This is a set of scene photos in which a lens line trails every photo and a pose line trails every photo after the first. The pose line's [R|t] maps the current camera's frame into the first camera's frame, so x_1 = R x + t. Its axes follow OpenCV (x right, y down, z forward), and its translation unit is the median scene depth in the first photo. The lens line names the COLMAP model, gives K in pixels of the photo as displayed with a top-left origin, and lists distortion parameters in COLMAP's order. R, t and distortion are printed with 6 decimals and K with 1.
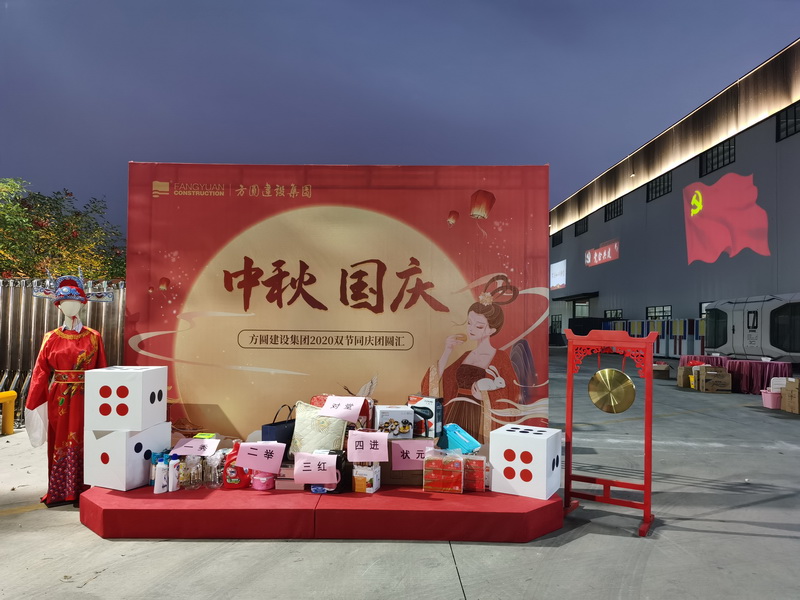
lens RADIAL K [[631.6, 0, 398.8], [0, 631.6, 302.1], [0, 0, 1]] dist [-0.002537, -0.001210]
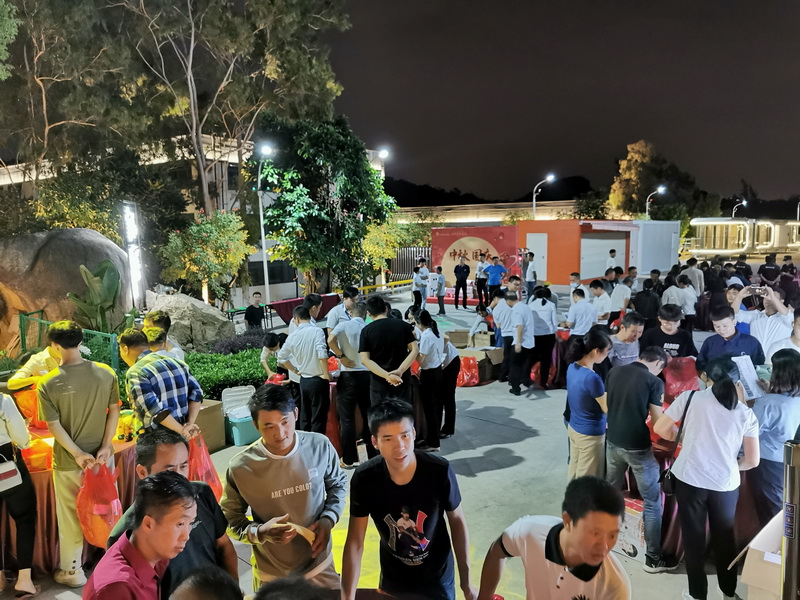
lens RADIAL K [[629.6, 0, 400.4], [0, 629.6, 300.5], [0, 0, 1]] dist [-0.000456, -0.000010]
pose [[0.987213, -0.011686, 0.158980, -1.332592], [-0.006852, 0.993277, 0.115558, -0.222376], [-0.159261, -0.115170, 0.980496, -3.392505]]
